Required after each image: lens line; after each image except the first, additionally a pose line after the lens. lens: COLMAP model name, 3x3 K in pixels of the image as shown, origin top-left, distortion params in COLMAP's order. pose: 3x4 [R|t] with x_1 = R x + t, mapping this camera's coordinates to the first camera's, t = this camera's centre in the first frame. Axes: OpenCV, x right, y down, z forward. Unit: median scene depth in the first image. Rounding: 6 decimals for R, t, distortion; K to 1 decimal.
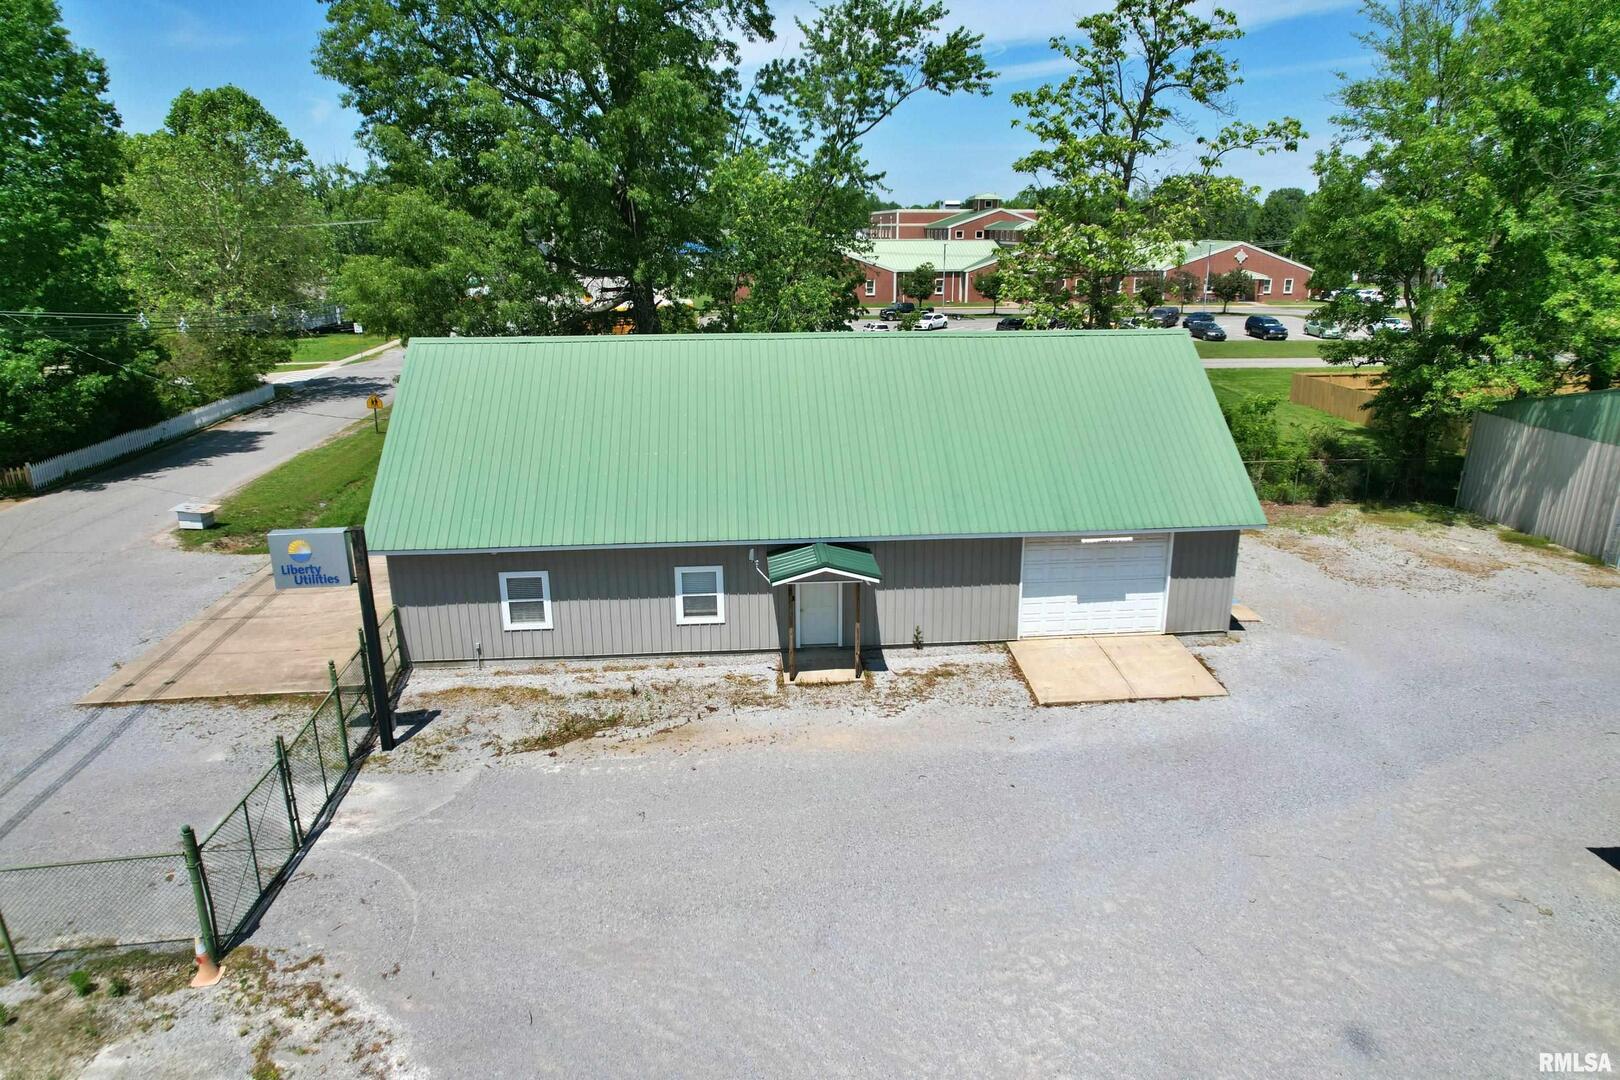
lens RADIAL K [[1036.1, 0, 812.2], [0, 1036.1, 544.0], [0, 0, 1]] dist [-0.074908, 0.064109]
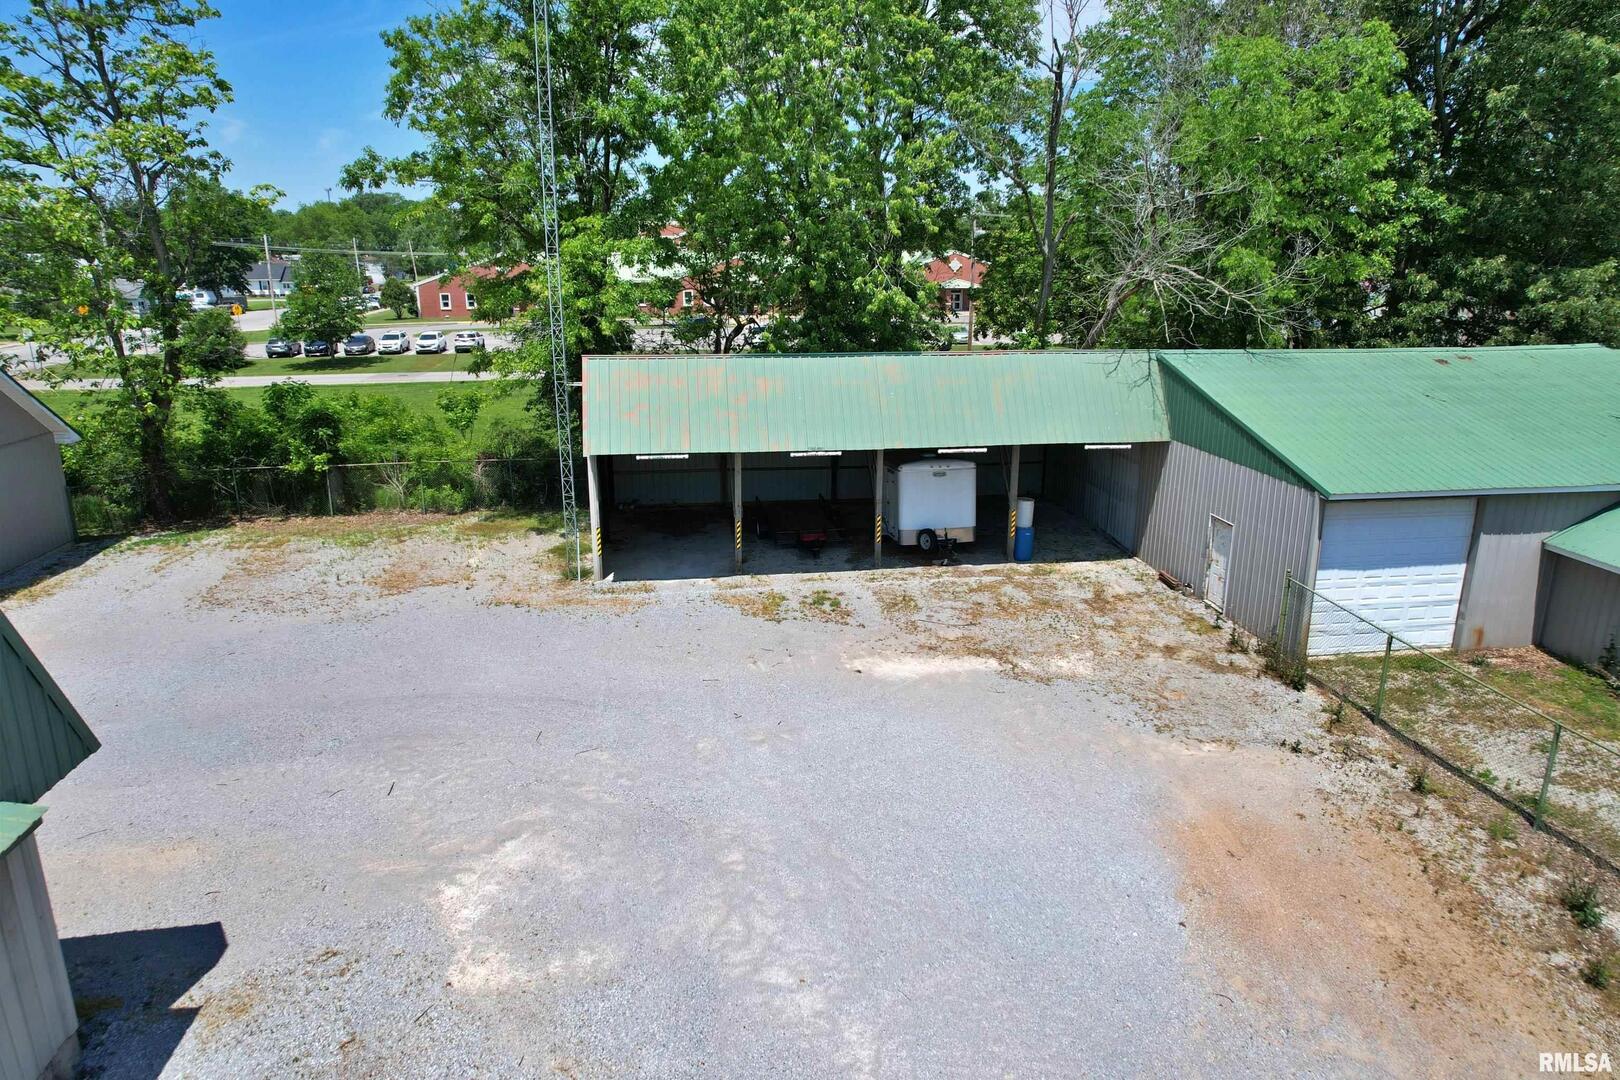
lens RADIAL K [[1036.1, 0, 812.2], [0, 1036.1, 544.0], [0, 0, 1]] dist [-0.074908, 0.064109]
pose [[0.997642, -0.015585, 0.066844, 1.195992], [0.016961, 0.999655, -0.020074, 0.017563], [-0.066508, 0.021161, 0.997561, 0.177044]]
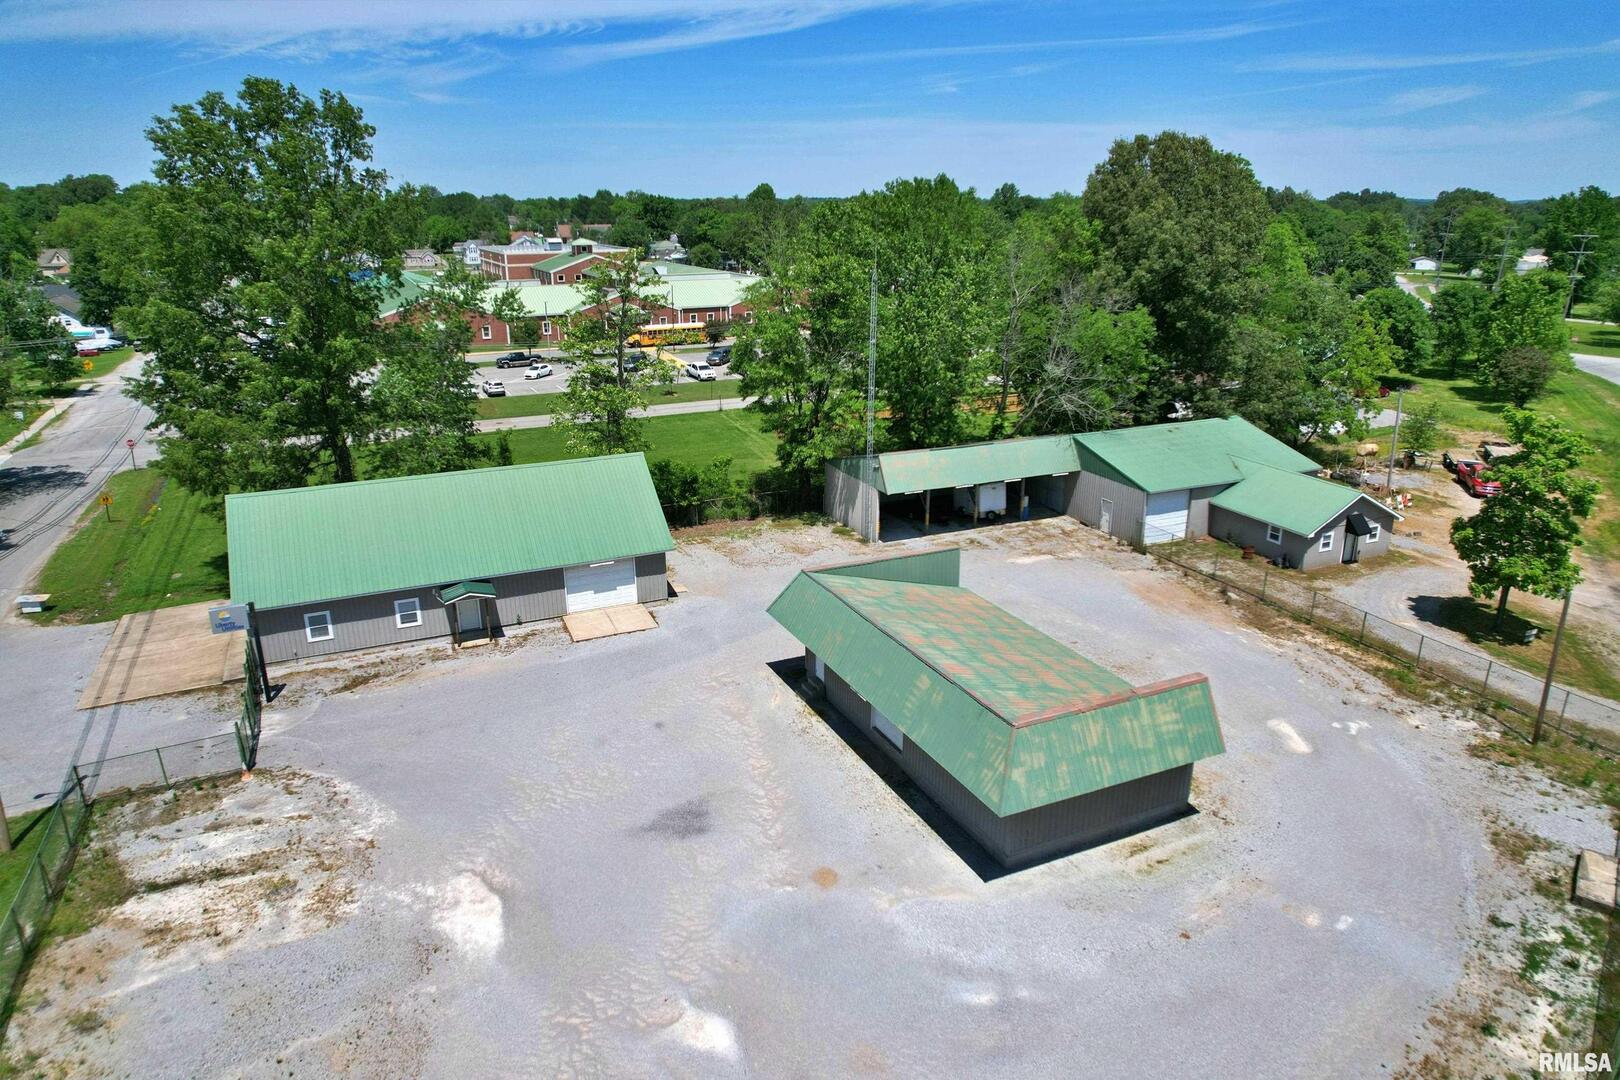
lens RADIAL K [[1031.5, 0, 821.2], [0, 1031.5, 553.9], [0, 0, 1]] dist [-0.066043, 0.060511]
pose [[0.937013, -0.109500, 0.331688, 0.000896], [0.099763, 0.993933, 0.046300, -0.080334], [-0.334746, -0.010293, 0.942252, -1.210466]]
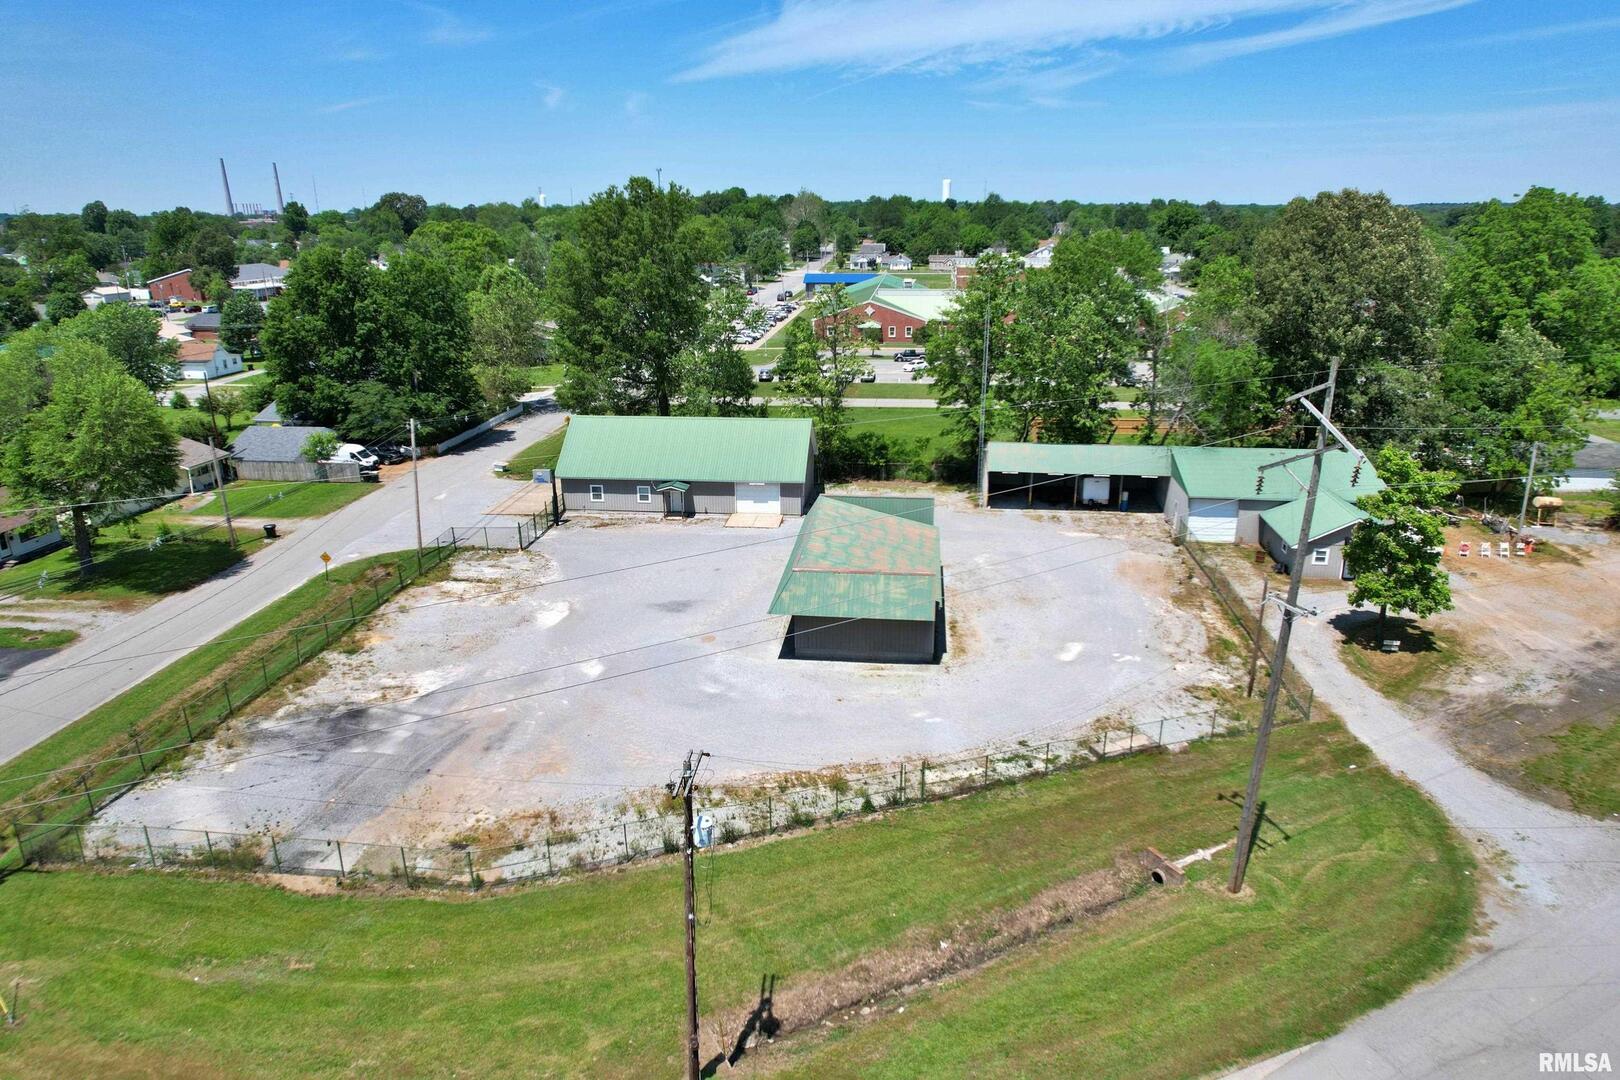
lens RADIAL K [[1036.1, 0, 812.2], [0, 1036.1, 544.0], [0, 0, 1]] dist [-0.074908, 0.064109]
pose [[0.981626, 0.057989, -0.181790, 1.109407], [-0.054475, 0.998220, 0.024270, 0.102194], [0.182874, -0.013921, 0.983038, -2.373987]]
